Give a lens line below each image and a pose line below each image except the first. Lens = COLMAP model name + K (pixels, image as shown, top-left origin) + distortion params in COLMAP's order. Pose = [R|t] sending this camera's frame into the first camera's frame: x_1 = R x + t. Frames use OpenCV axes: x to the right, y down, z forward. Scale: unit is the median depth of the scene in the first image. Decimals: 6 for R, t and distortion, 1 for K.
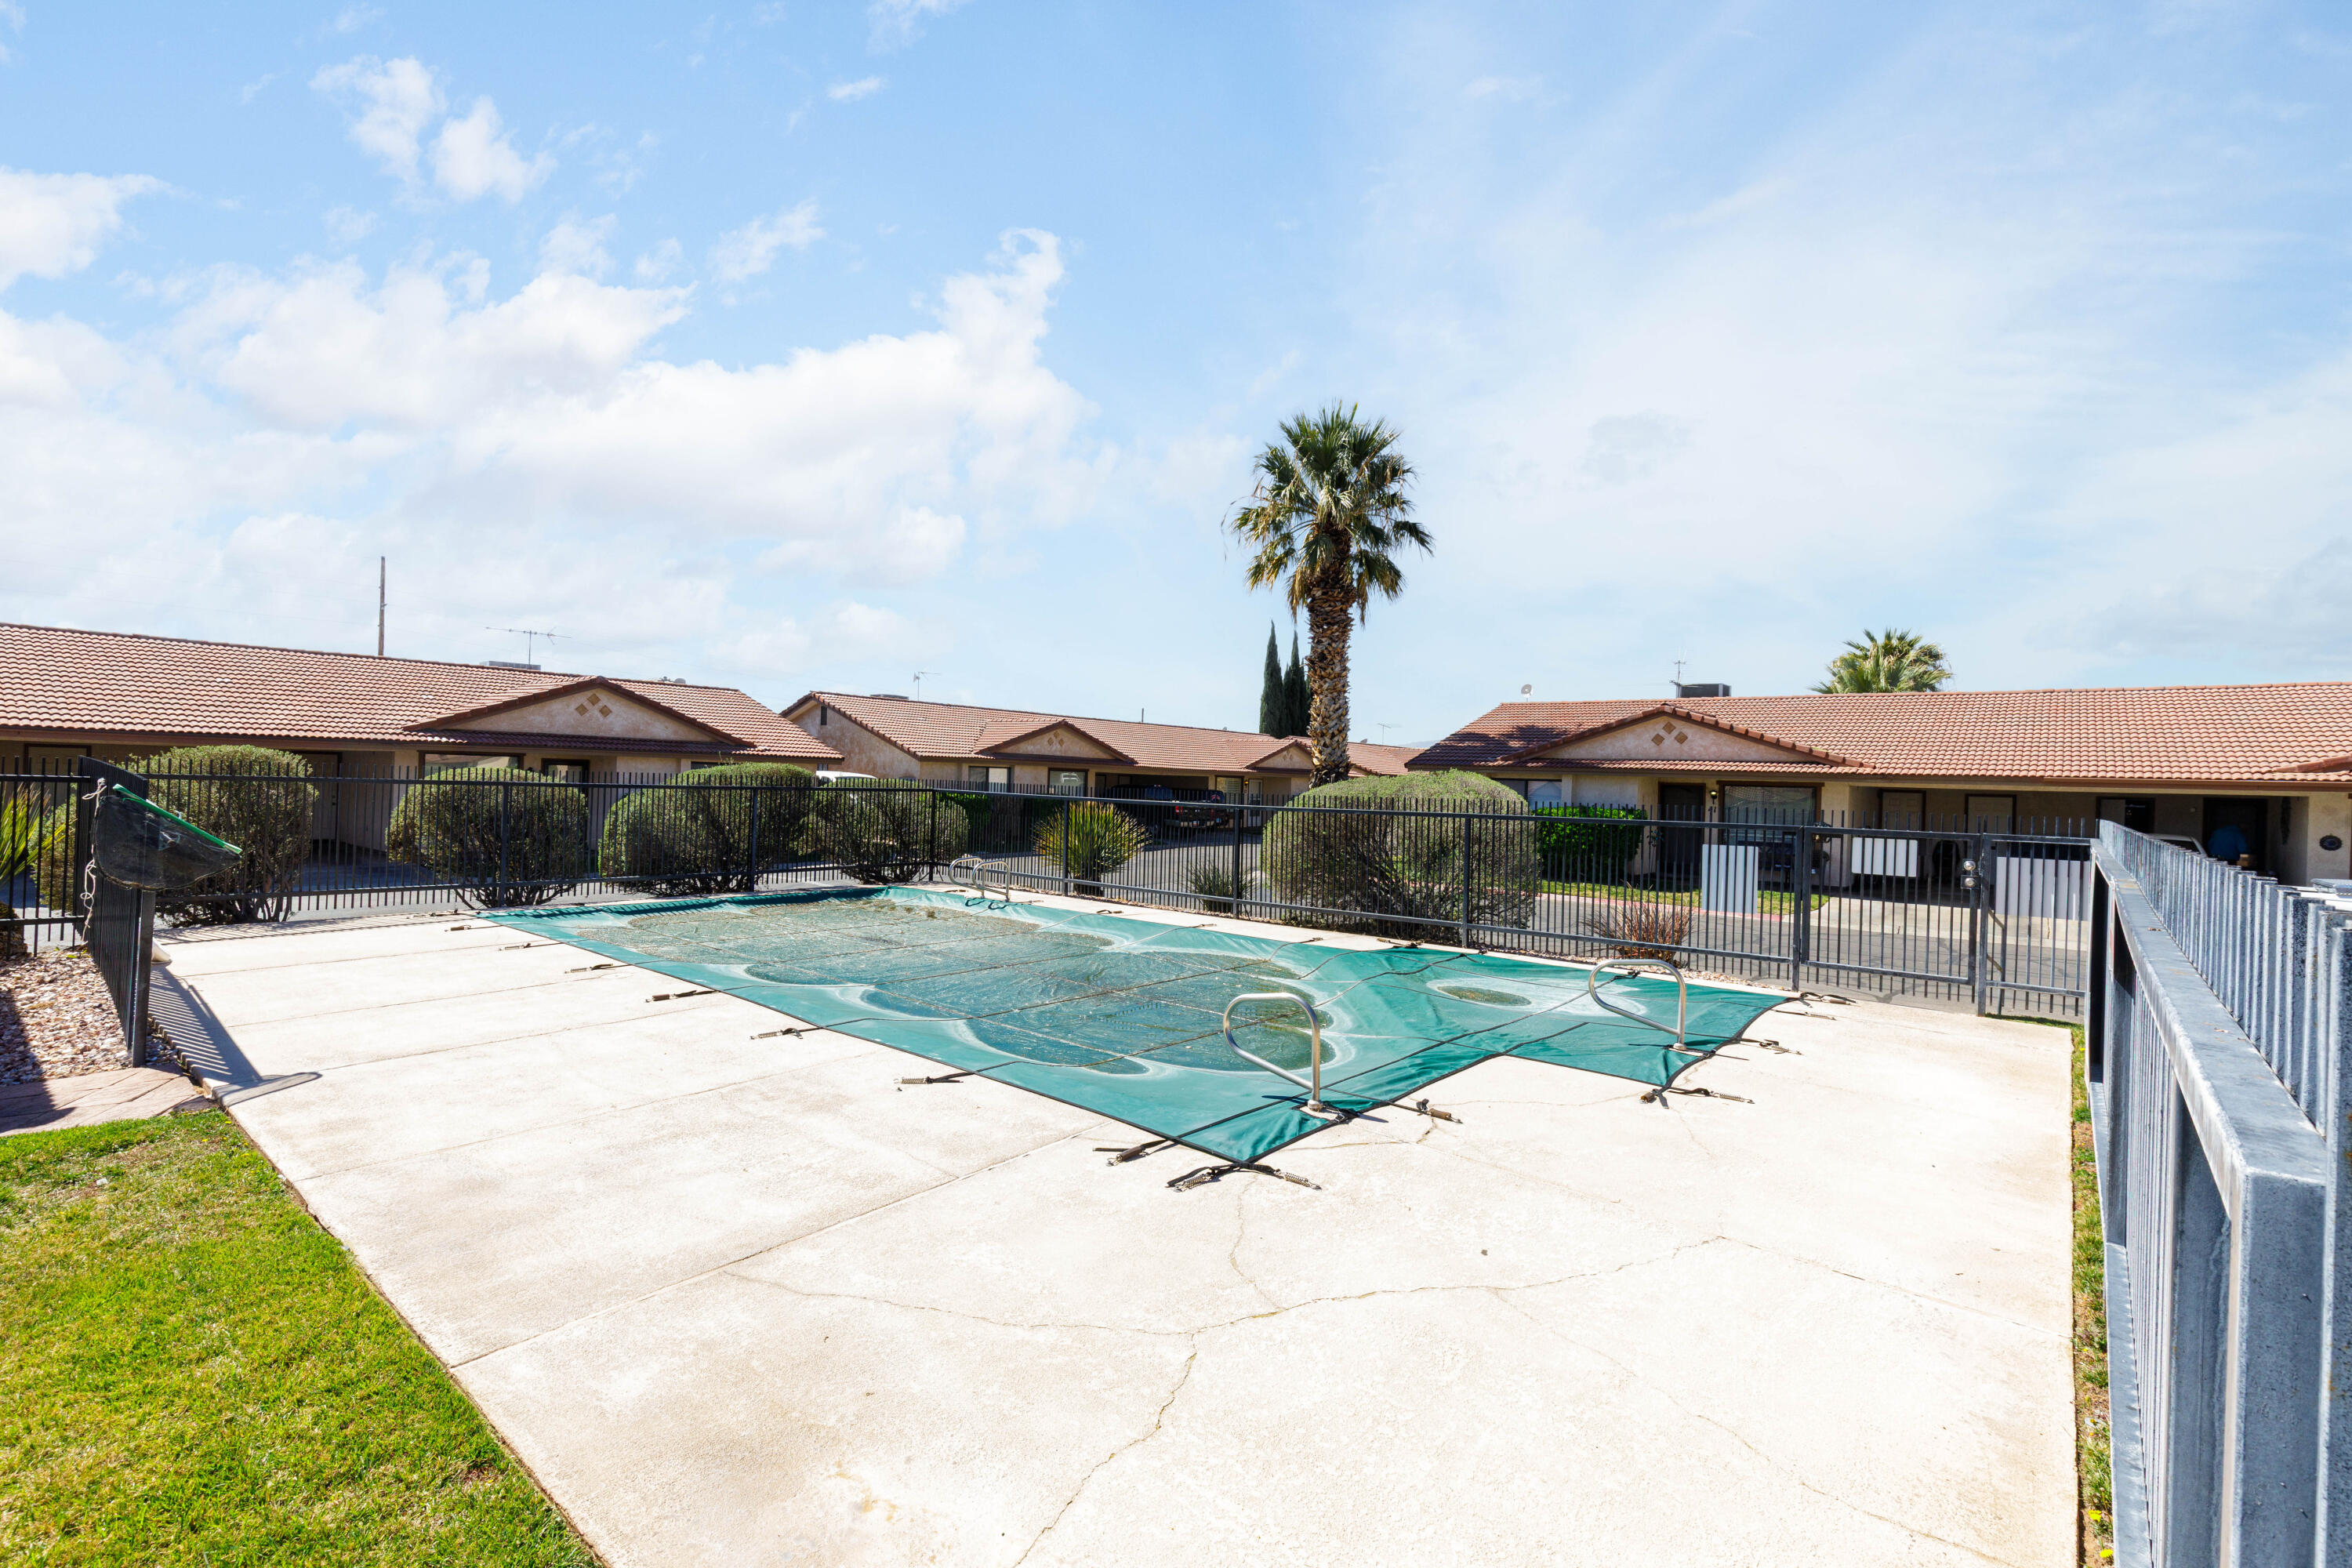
lens RADIAL K [[1050.1, 0, 1168.6], [0, 1050.1, 778.1], [0, 0, 1]] dist [0.000270, -0.000424]
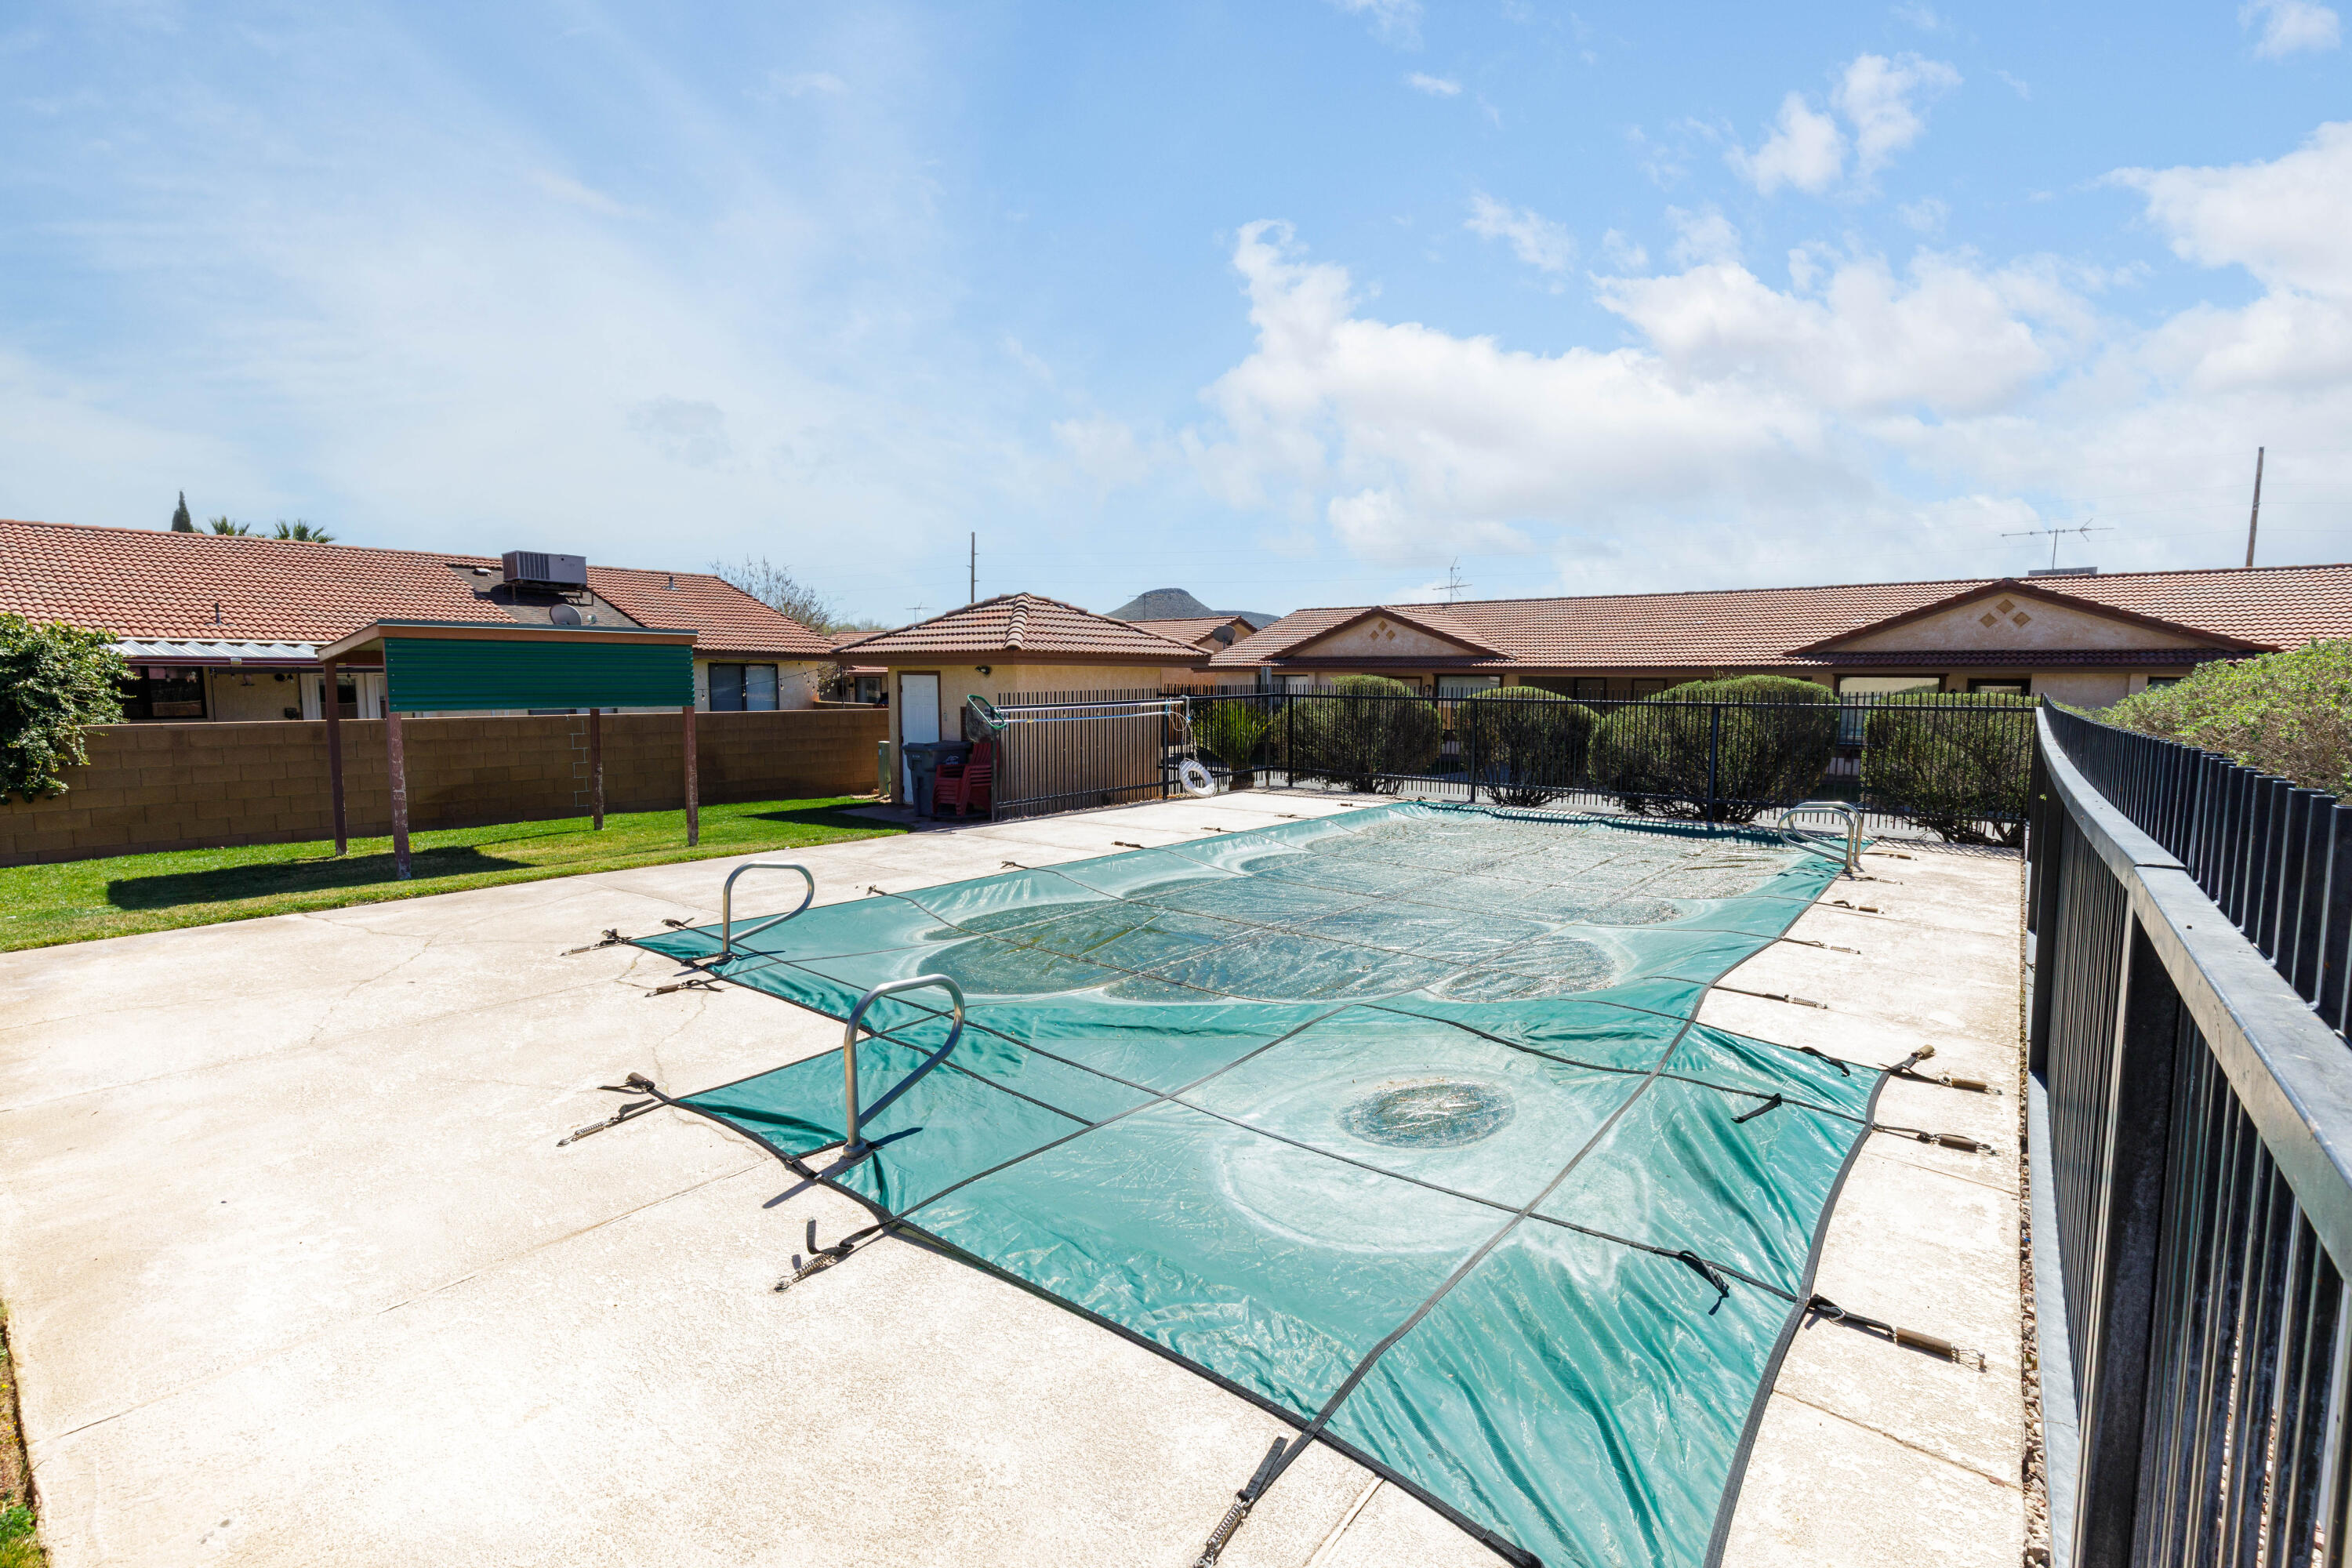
lens RADIAL K [[1050.1, 0, 1169.3], [0, 1050.1, 780.9], [0, 0, 1]] dist [0.000270, -0.000424]
pose [[0.037384, 0.067309, -0.997032, 0.276520], [-0.001274, 0.997731, 0.067308, 0.008714], [0.999300, -0.001246, 0.037385, 0.308032]]
